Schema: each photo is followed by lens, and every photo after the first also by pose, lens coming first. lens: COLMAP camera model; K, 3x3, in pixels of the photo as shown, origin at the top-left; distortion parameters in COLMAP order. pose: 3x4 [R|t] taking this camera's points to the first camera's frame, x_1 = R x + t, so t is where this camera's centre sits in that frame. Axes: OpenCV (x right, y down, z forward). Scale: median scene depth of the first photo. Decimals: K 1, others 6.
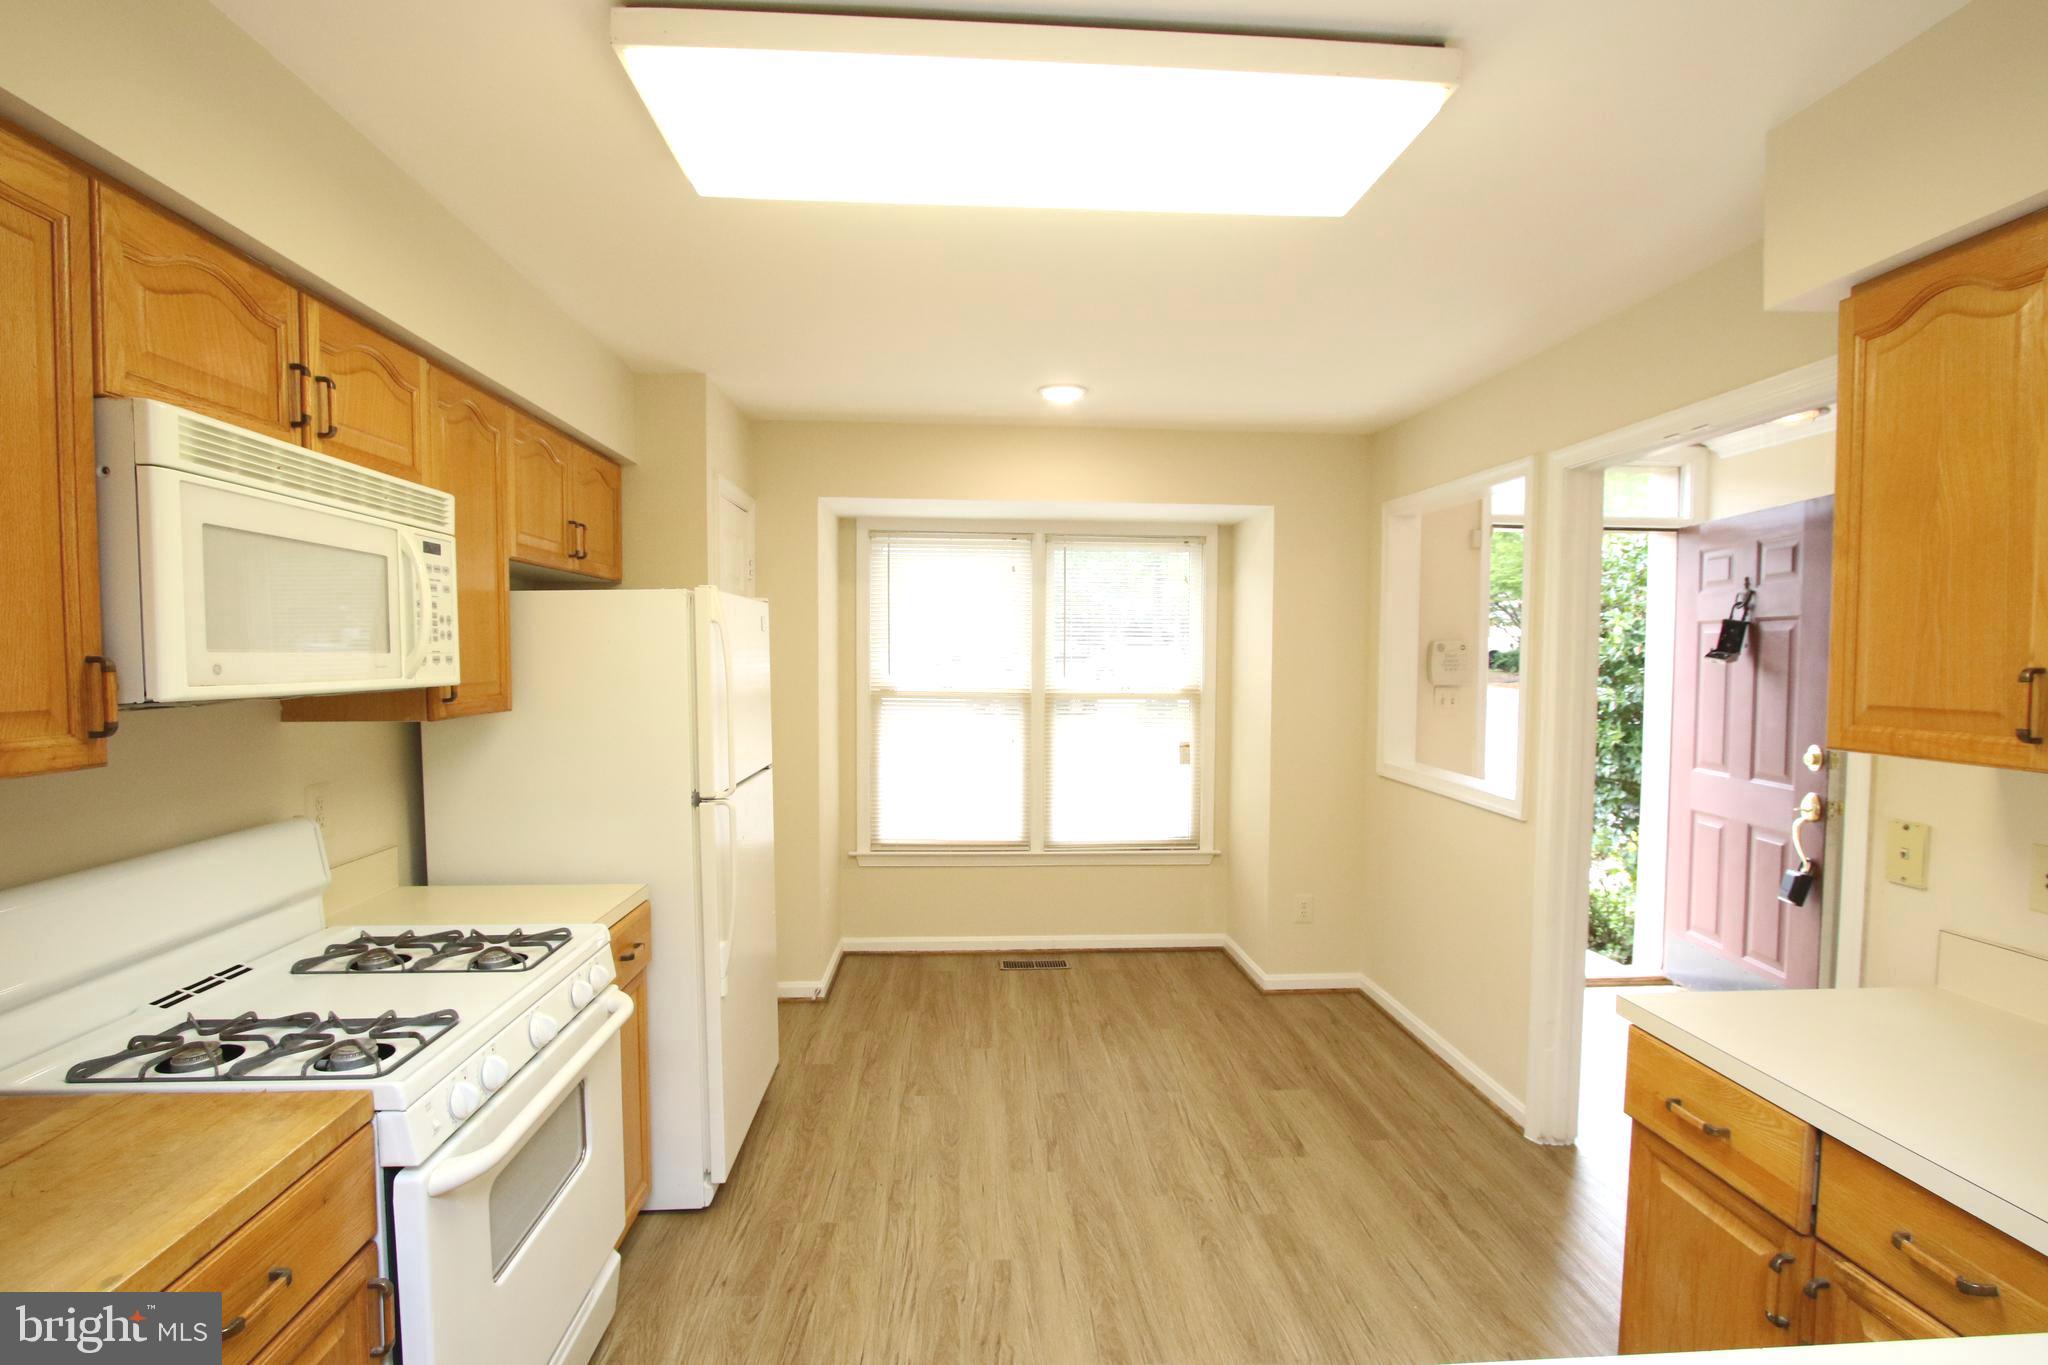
lens RADIAL K [[936.8, 0, 1014.5], [0, 936.8, 693.9], [0, 0, 1]] dist [-0.021139, 0.004122]
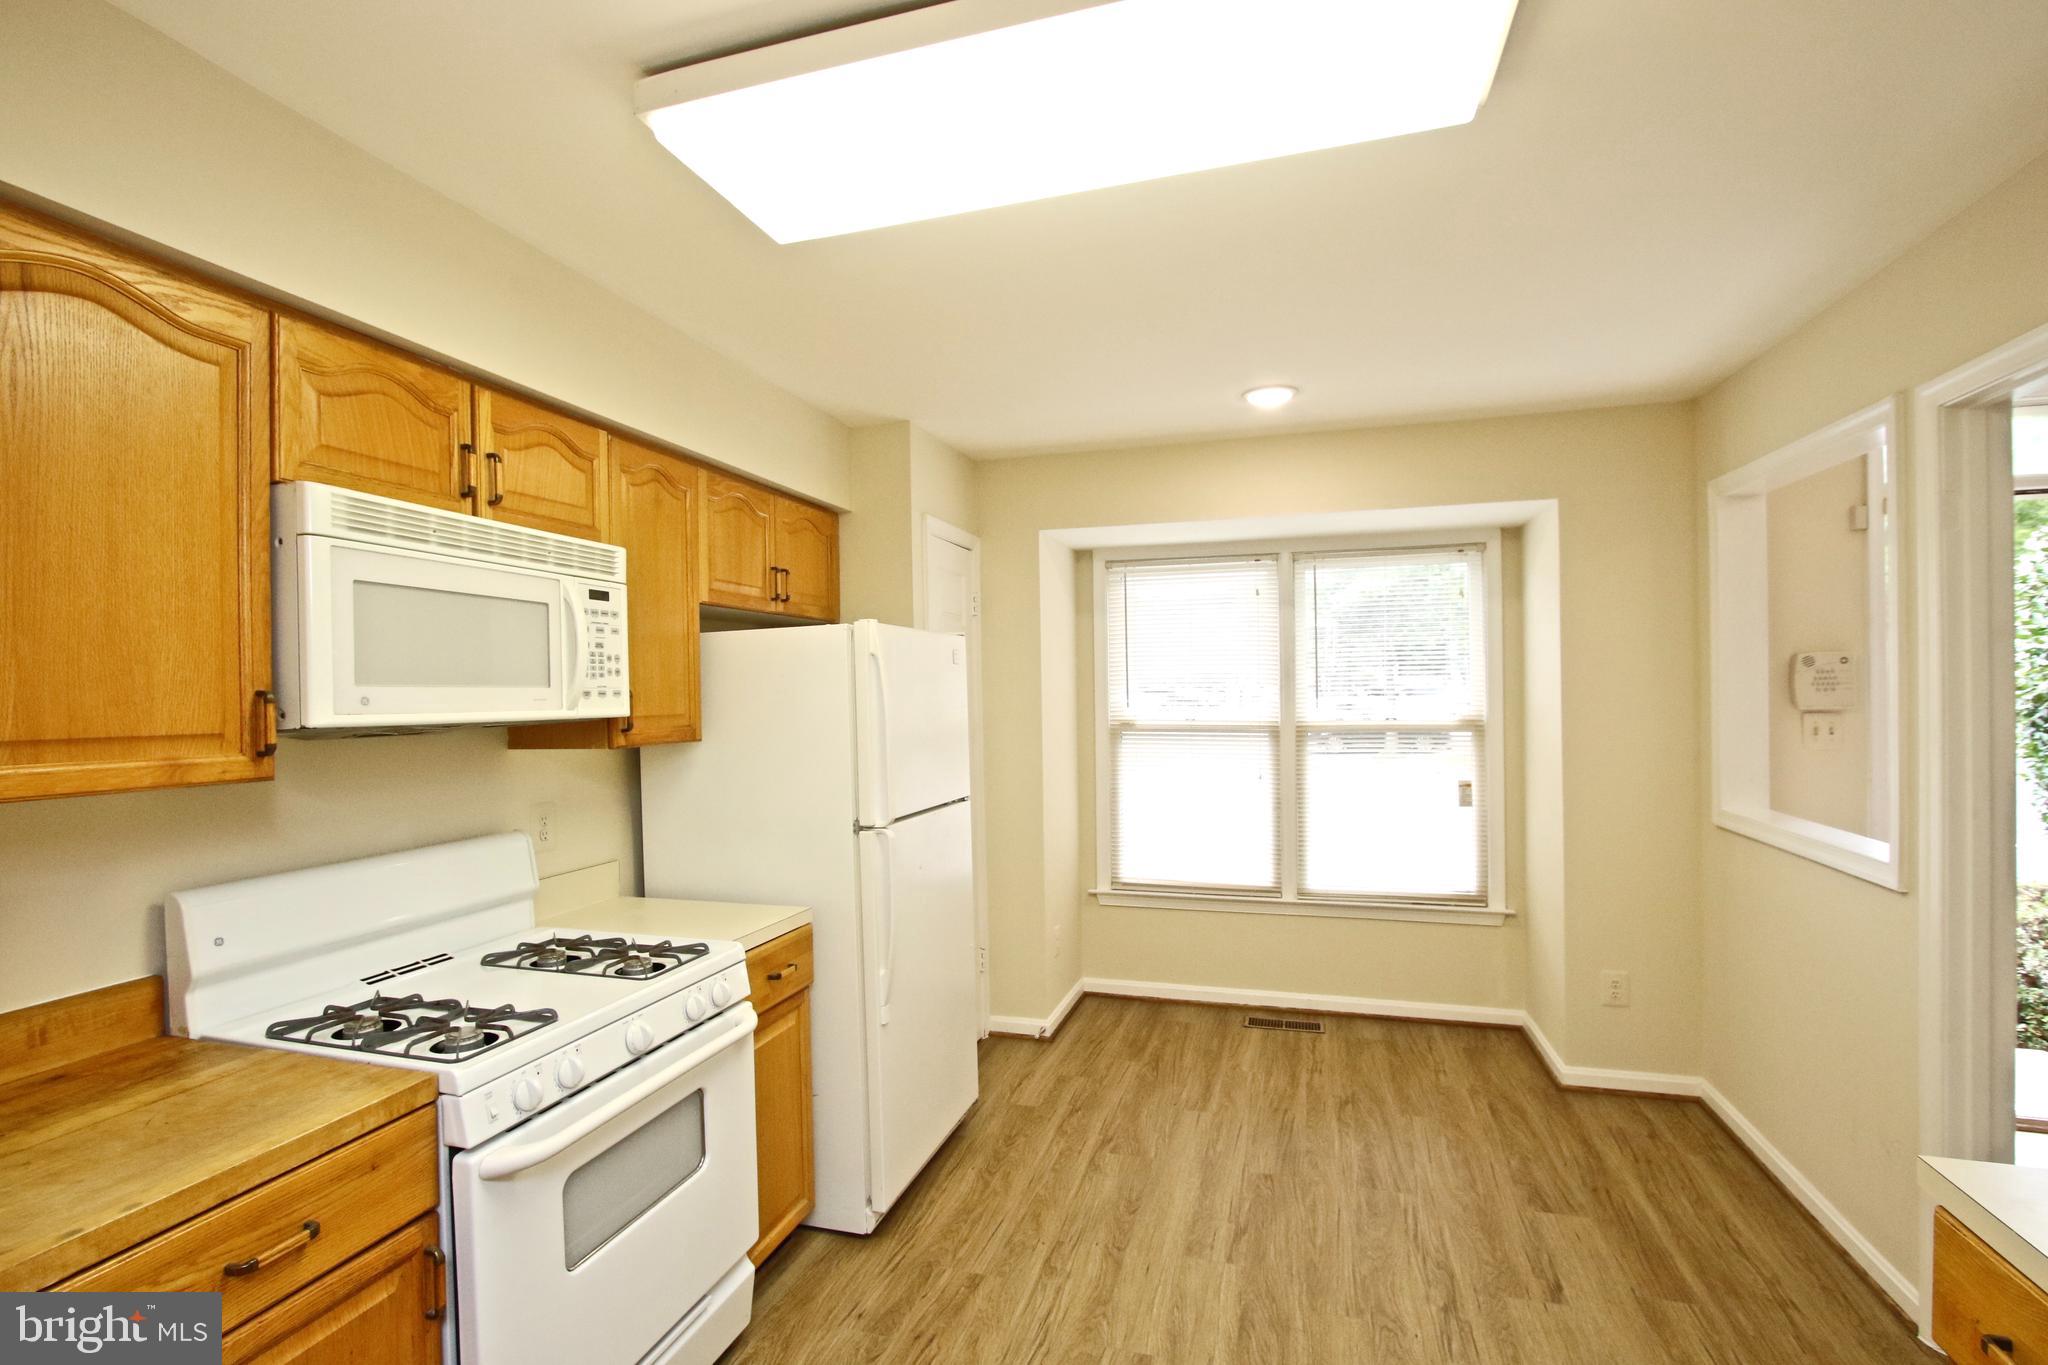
lens RADIAL K [[936.8, 0, 1014.5], [0, 936.8, 693.9], [0, 0, 1]] dist [-0.021139, 0.004122]
pose [[0.935790, -0.019087, -0.352040, 0.188096], [0.004733, 0.999124, -0.041591, 0.009850], [0.352525, 0.037254, 0.935061, 0.093694]]
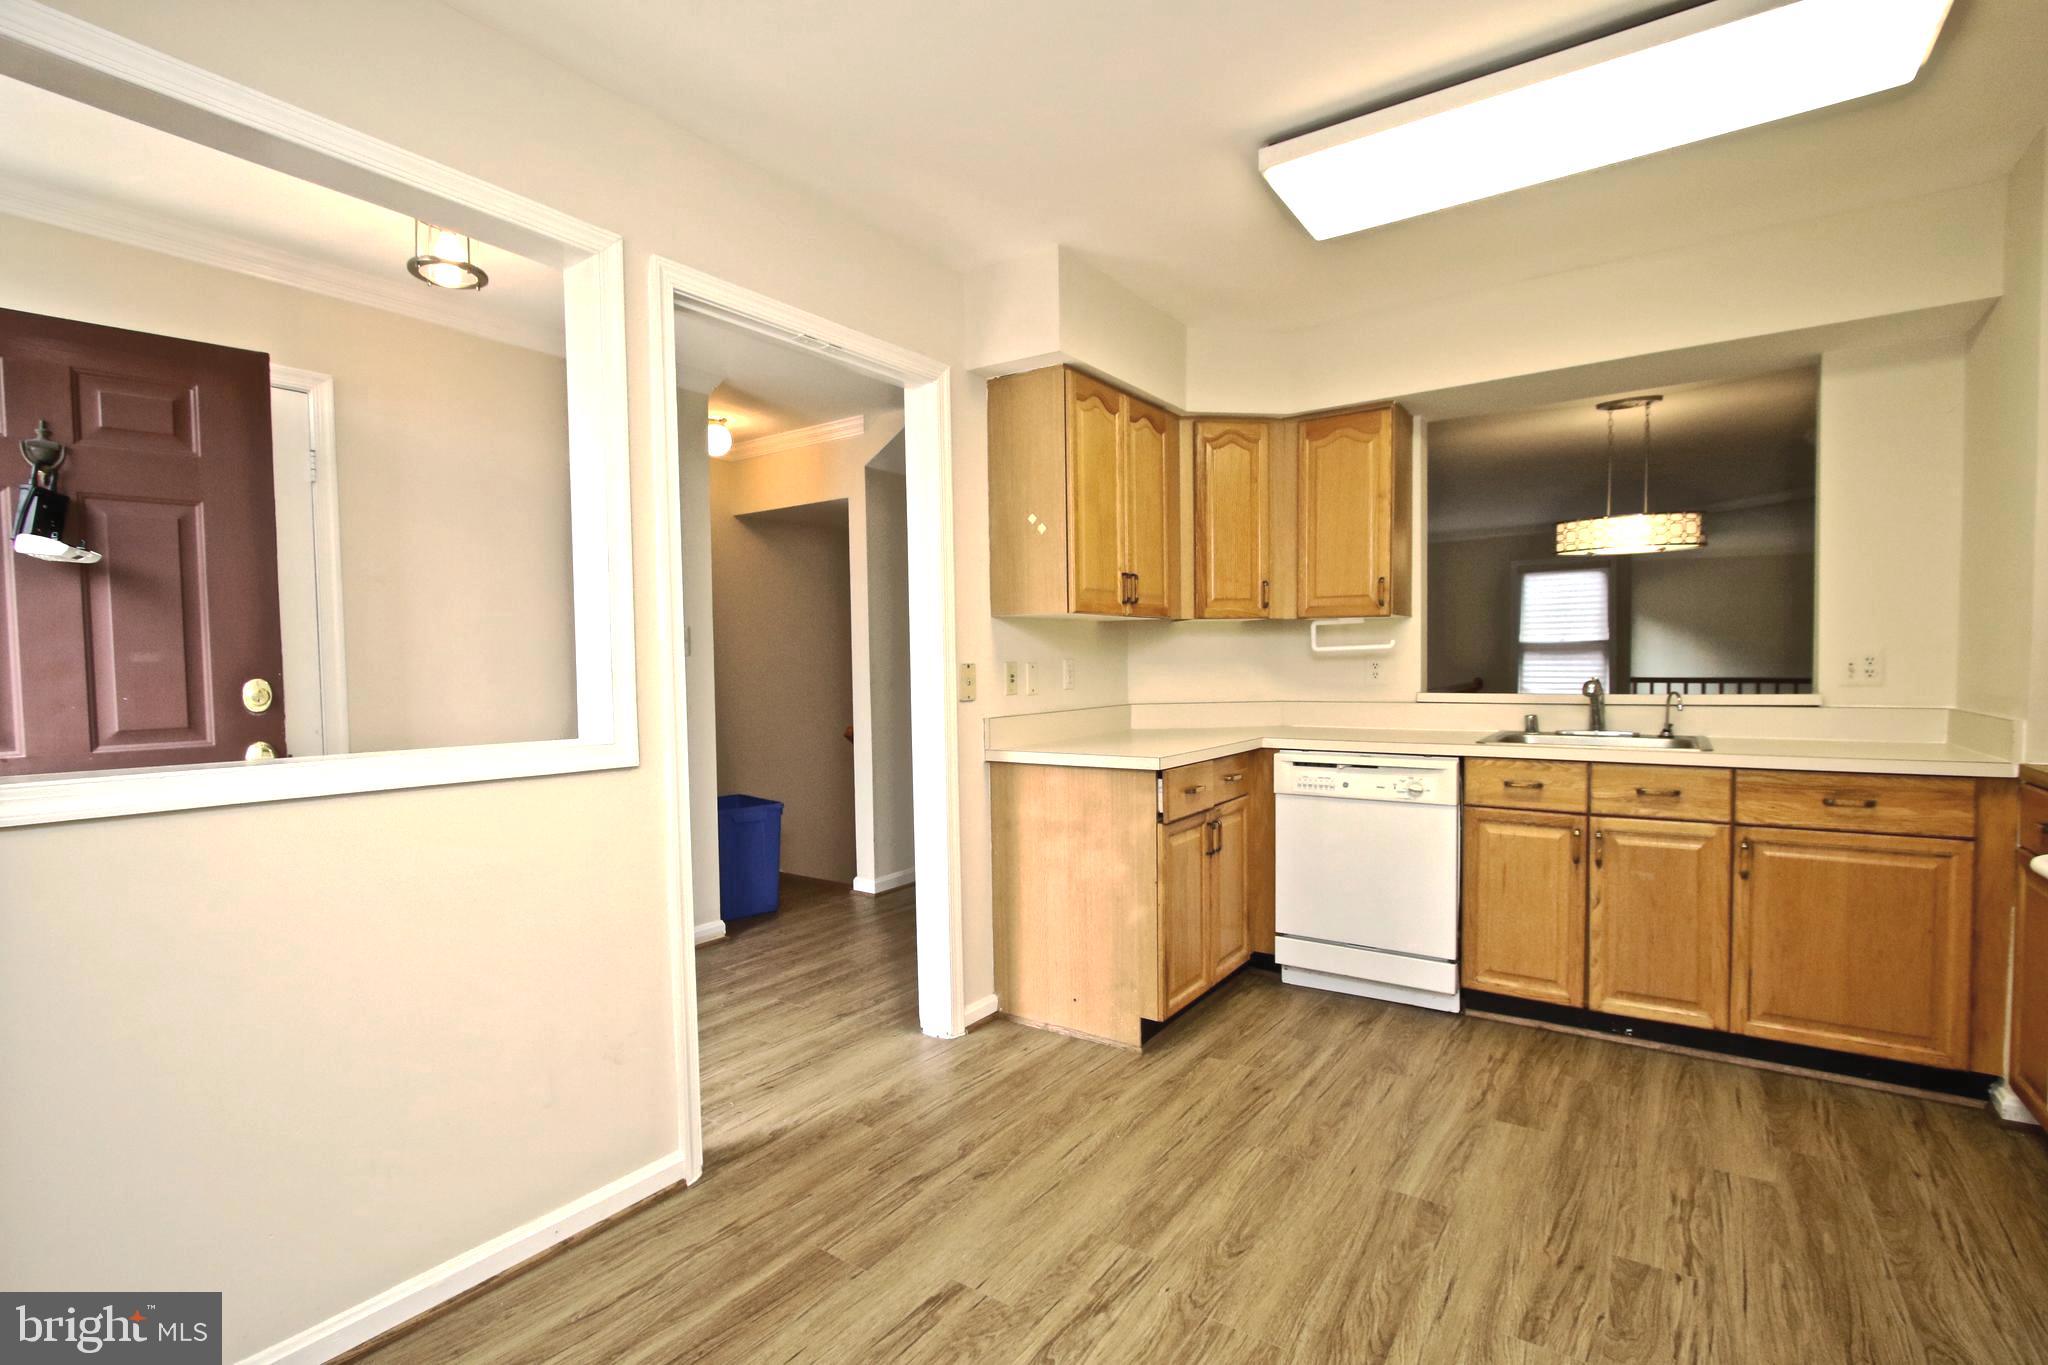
lens RADIAL K [[936.8, 0, 1014.5], [0, 936.8, 693.9], [0, 0, 1]] dist [-0.021139, 0.004122]
pose [[-0.781285, -0.013189, 0.624036, -0.130723], [0.040358, 0.996617, 0.071591, 0.054179], [-0.622869, 0.081118, -0.778109, 1.662621]]
